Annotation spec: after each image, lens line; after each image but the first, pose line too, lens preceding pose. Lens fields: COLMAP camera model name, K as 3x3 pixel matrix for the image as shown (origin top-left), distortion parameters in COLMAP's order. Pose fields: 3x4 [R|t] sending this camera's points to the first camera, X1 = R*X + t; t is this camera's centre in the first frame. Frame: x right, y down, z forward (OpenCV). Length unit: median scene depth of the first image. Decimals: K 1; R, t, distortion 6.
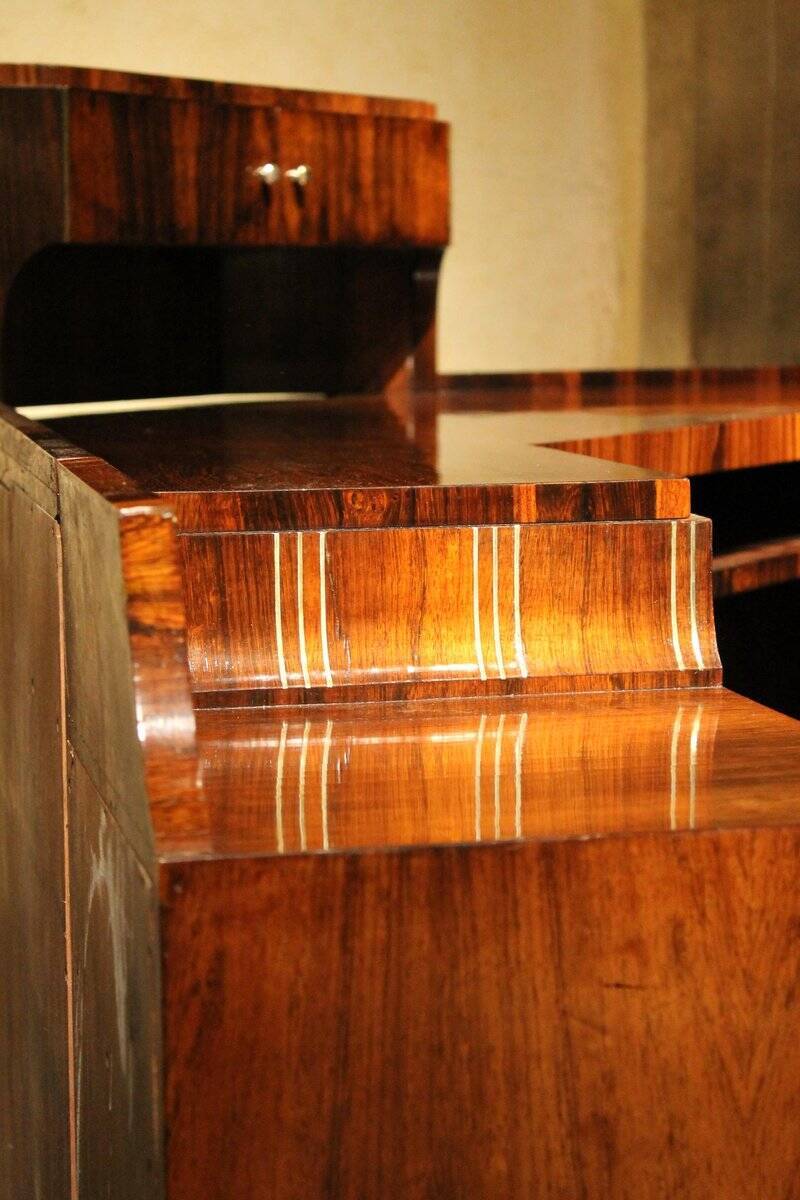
lens RADIAL K [[2693.8, 0, 406.3], [0, 2693.8, 563.1], [0, 0, 1]] dist [0.074015, 0.000000]
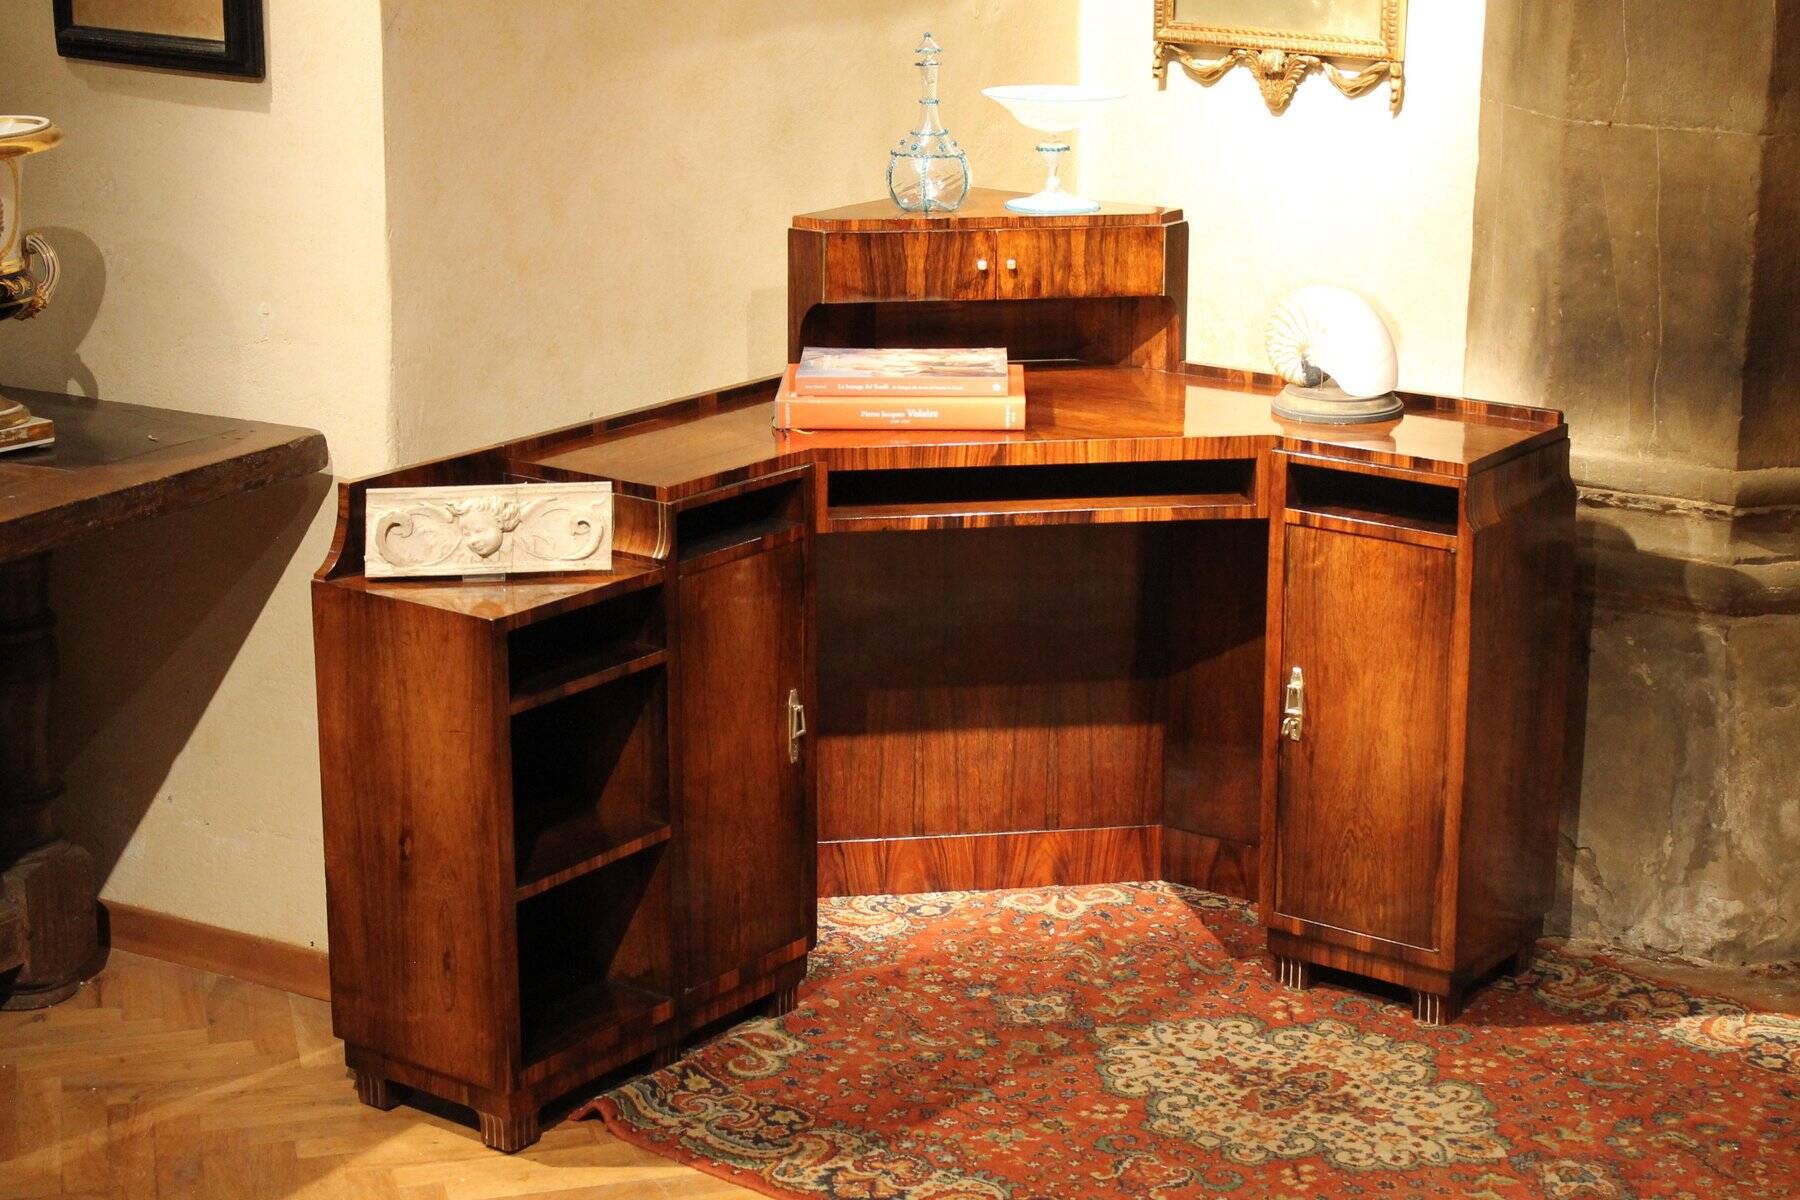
lens RADIAL K [[3261.8, 0, 931.7], [0, 3261.8, 613.5], [0, 0, 1]] dist [-0.003273, 0.000000]
pose [[0.659194, 0.211545, -0.721604, 2.625646], [-0.088372, 0.974758, 0.205030, -0.593487], [0.746763, -0.071385, 0.661249, -0.937453]]
